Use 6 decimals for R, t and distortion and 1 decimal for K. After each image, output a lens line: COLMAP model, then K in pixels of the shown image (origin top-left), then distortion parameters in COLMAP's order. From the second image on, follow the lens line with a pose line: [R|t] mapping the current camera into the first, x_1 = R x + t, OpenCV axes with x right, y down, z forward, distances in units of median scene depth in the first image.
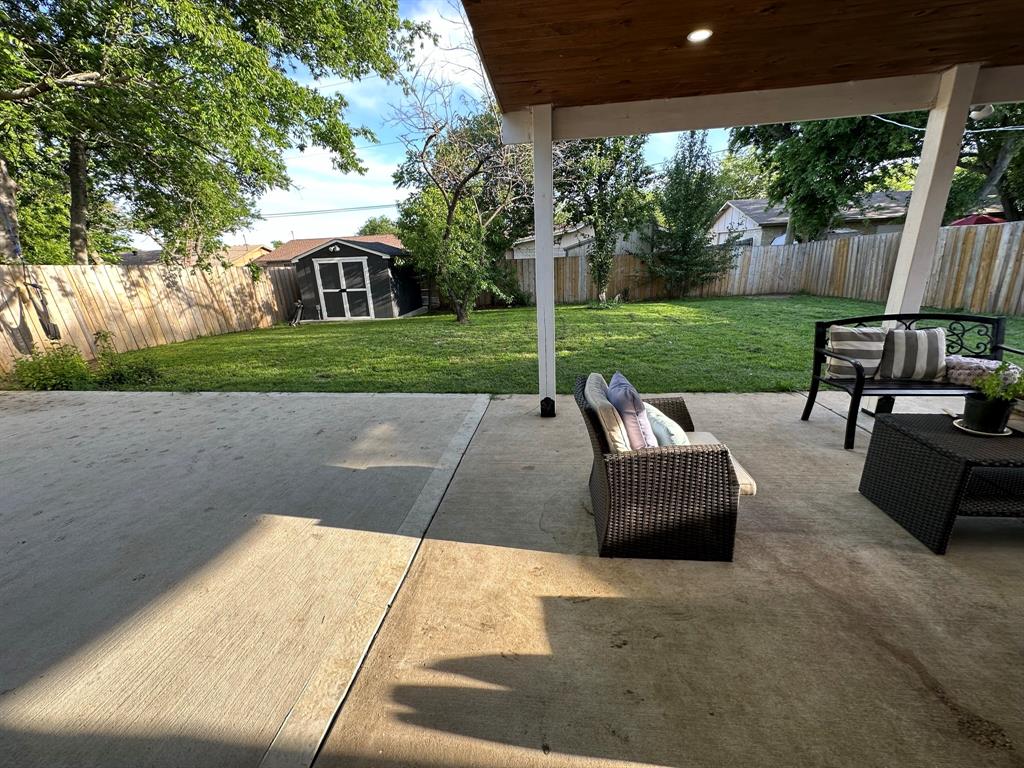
lens RADIAL K [[411.6, 0, 512.0], [0, 411.6, 384.0], [0, 0, 1]] dist [-0.011801, 0.008599]
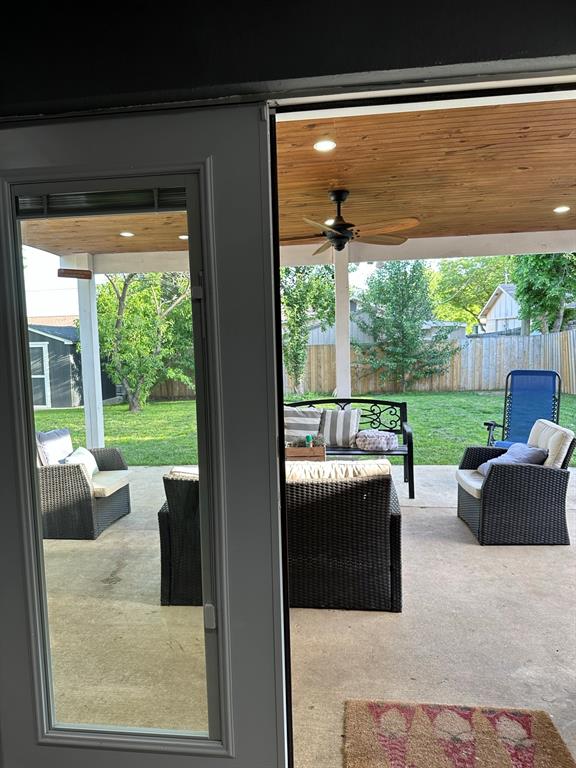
lens RADIAL K [[544.7, 0, 288.0], [0, 544.7, 384.0], [0, 0, 1]] dist [0.072802, -0.086672]
pose [[0.999802, 0.018185, -0.008077, 0.200952], [-0.019512, 0.975562, -0.218858, 0.045191], [0.003900, 0.218972, 0.975723, -0.192940]]
